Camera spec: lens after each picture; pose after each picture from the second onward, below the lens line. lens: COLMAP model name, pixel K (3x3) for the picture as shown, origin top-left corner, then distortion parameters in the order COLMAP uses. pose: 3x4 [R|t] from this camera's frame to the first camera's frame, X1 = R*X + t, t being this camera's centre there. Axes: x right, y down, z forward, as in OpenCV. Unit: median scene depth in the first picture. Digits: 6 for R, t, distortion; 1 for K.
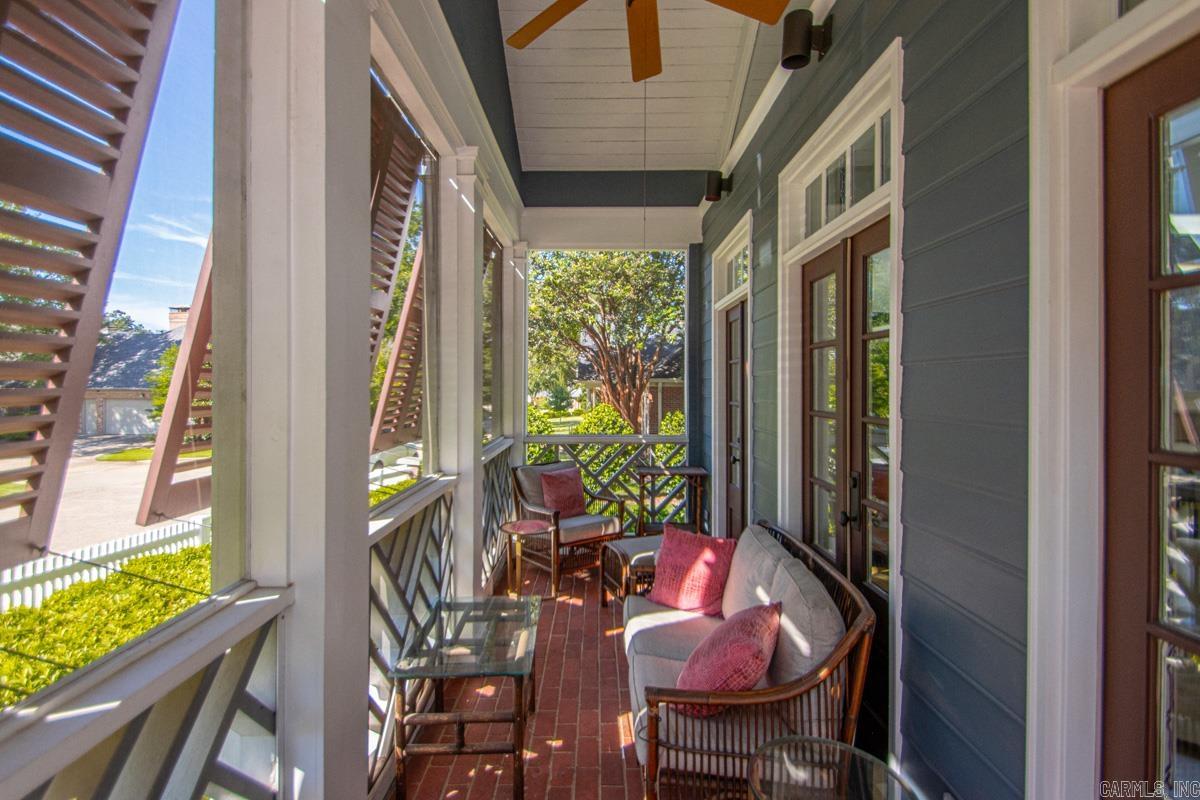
lens RADIAL K [[571.4, 0, 610.3], [0, 571.4, 390.0], [0, 0, 1]] dist [0.008428, -0.010441]
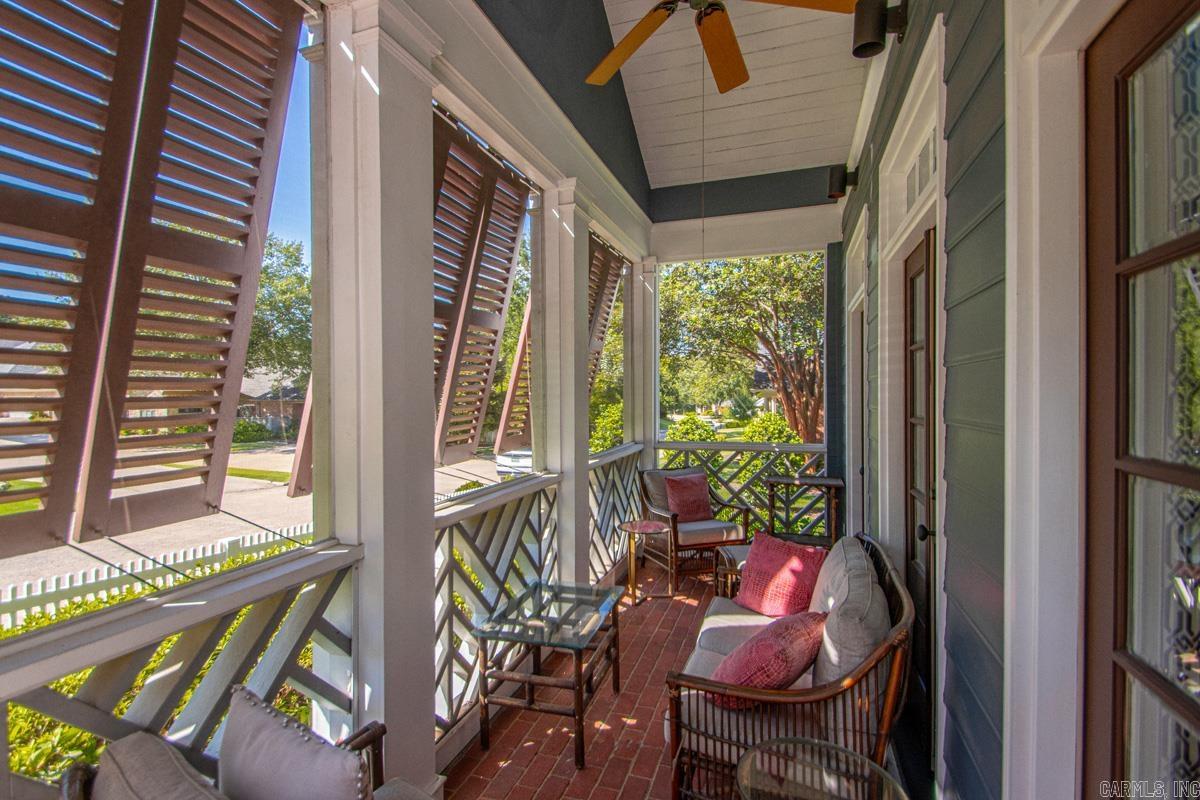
lens RADIAL K [[571.4, 0, 619.2], [0, 571.4, 404.9], [0, 0, 1]] dist [0.008428, -0.010441]
pose [[0.951558, -0.002598, -0.307459, 0.220528], [0.005512, 0.999948, 0.008611, 0.006232], [0.307421, -0.009888, 0.951522, -0.036077]]
